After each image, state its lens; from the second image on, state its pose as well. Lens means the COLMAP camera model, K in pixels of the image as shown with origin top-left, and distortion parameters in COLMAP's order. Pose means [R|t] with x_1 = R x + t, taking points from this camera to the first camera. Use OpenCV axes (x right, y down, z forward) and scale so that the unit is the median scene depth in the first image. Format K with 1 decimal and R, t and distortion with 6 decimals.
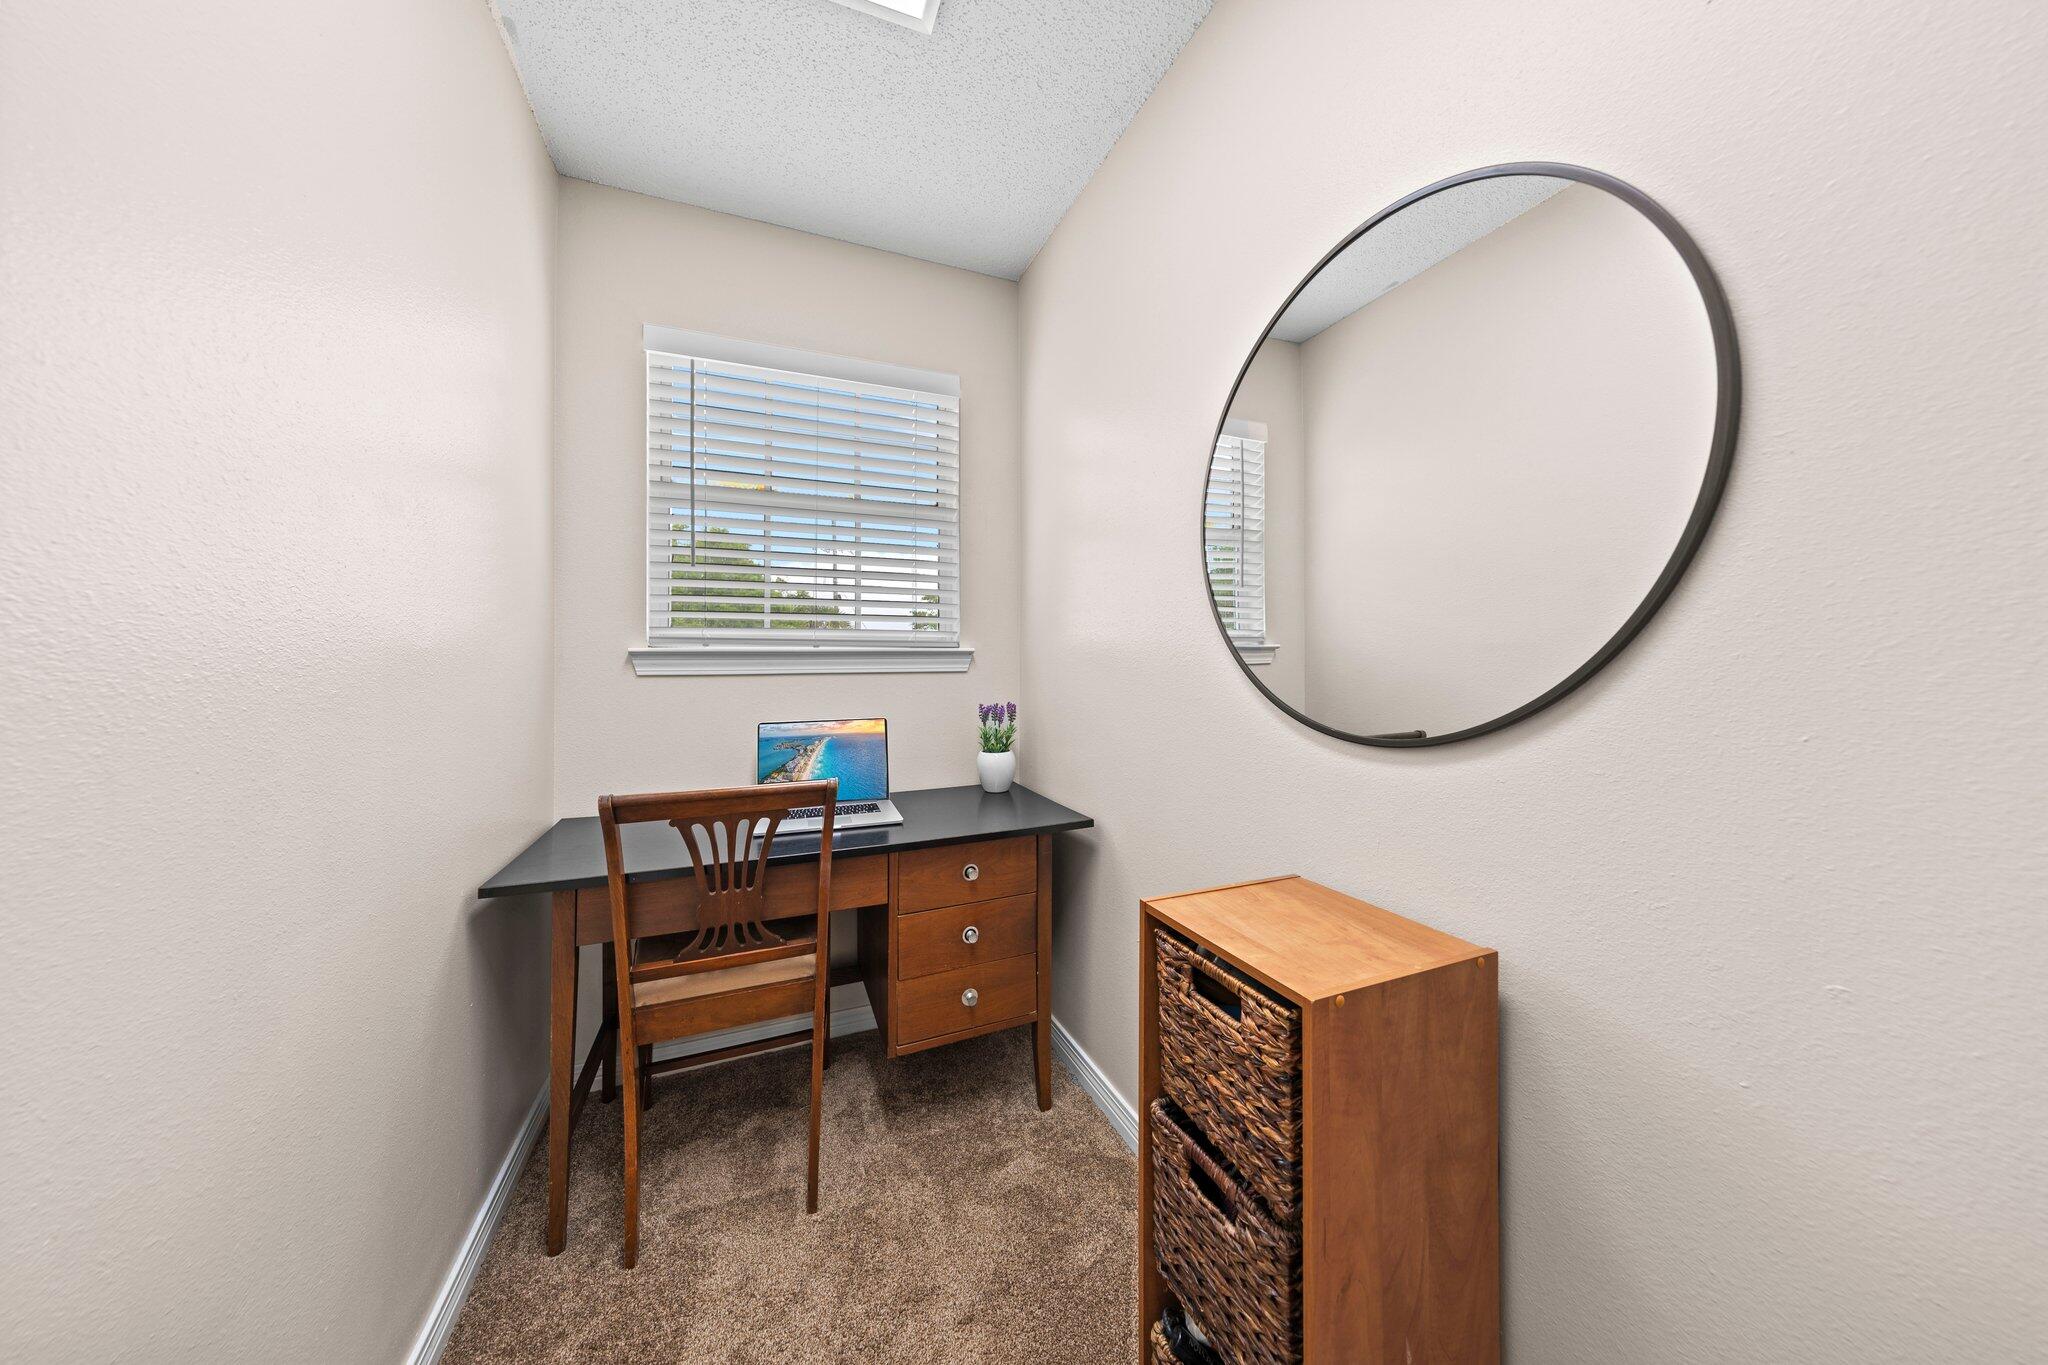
lens RADIAL K [[656.8, 0, 1023.3], [0, 656.8, 662.0], [0, 0, 1]] dist [0.000305, 0.000070]
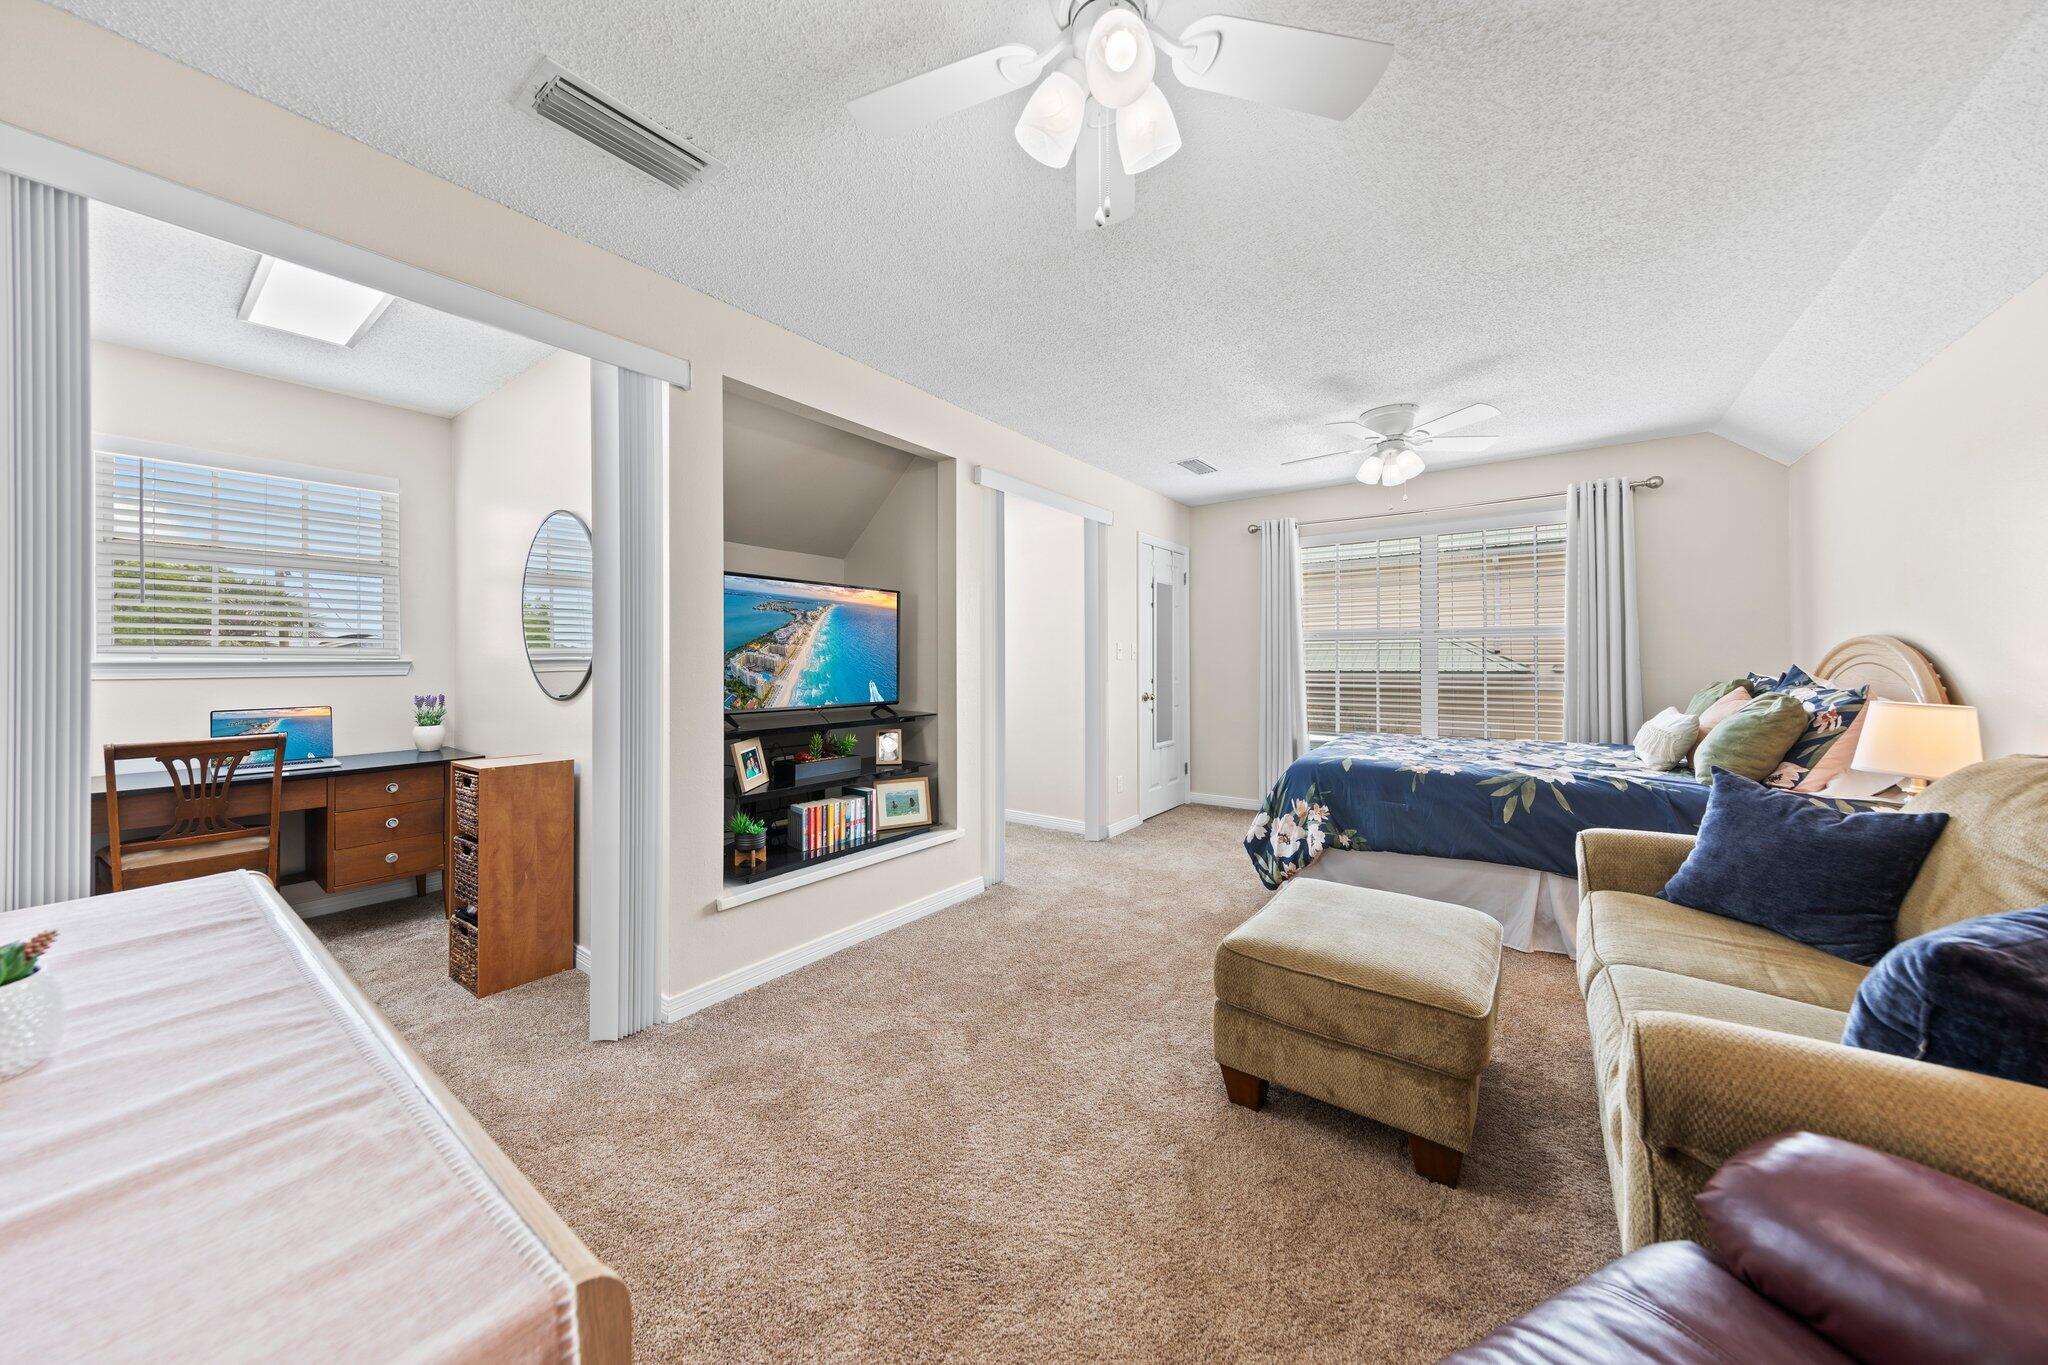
lens RADIAL K [[698.6, 0, 1022.6], [0, 698.6, 665.2], [0, 0, 1]] dist [0.003101, 0.000341]
pose [[0.860641, -0.003991, 0.509197, 0.463145], [0.002662, 0.999991, 0.003339, -0.013729], [-0.509206, -0.001518, 0.860643, -1.636420]]
